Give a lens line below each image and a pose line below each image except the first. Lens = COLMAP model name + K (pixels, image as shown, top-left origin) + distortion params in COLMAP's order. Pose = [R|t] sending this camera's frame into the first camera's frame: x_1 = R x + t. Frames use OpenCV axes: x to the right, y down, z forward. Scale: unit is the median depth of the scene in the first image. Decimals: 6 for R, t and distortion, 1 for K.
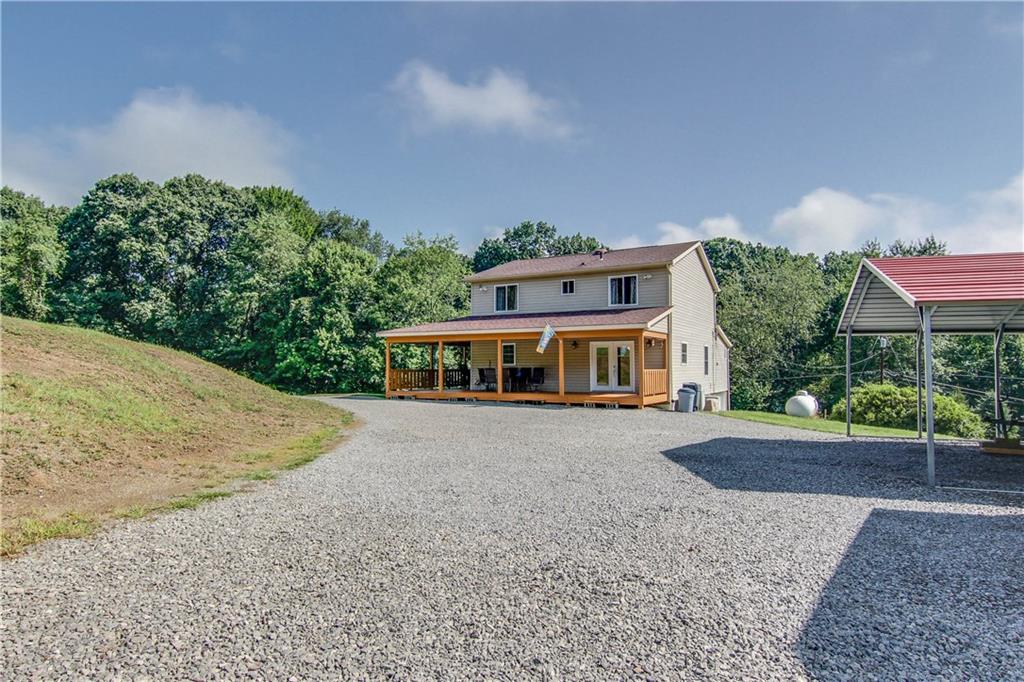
lens RADIAL K [[644.0, 0, 512.0], [0, 644.0, 341.0], [0, 0, 1]] dist [-0.000218, -0.001303]
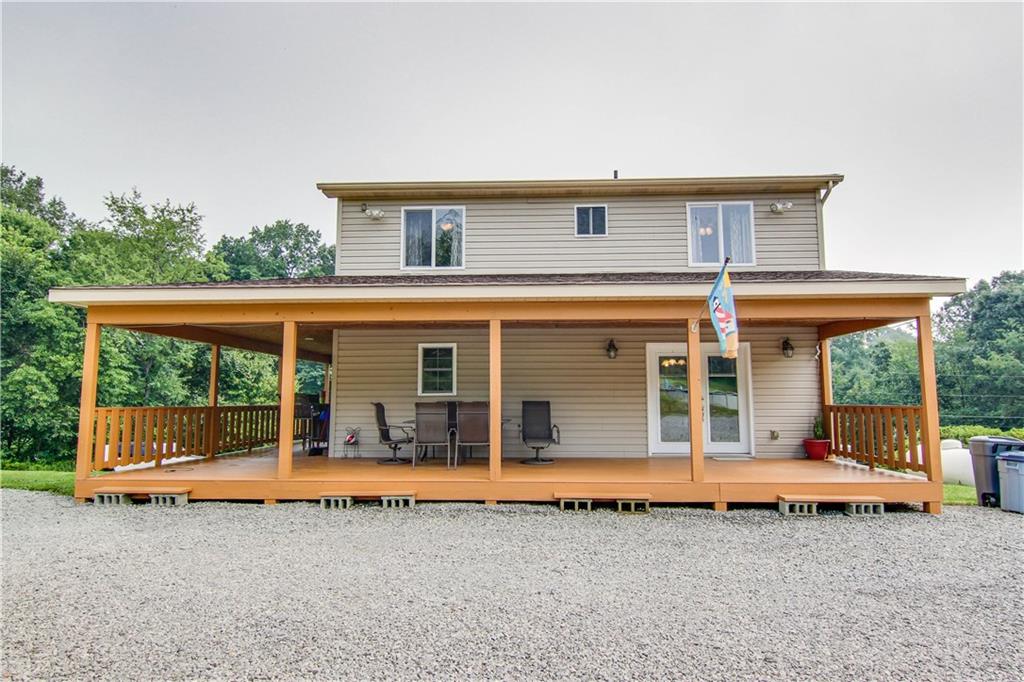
lens RADIAL K [[644.0, 0, 512.0], [0, 644.0, 341.0], [0, 0, 1]] dist [-0.000218, -0.001303]
pose [[0.909881, 0.053326, 0.411427, -0.058935], [-0.027414, 0.997265, -0.068633, 0.013071], [-0.413962, 0.051169, 0.908855, 0.262951]]
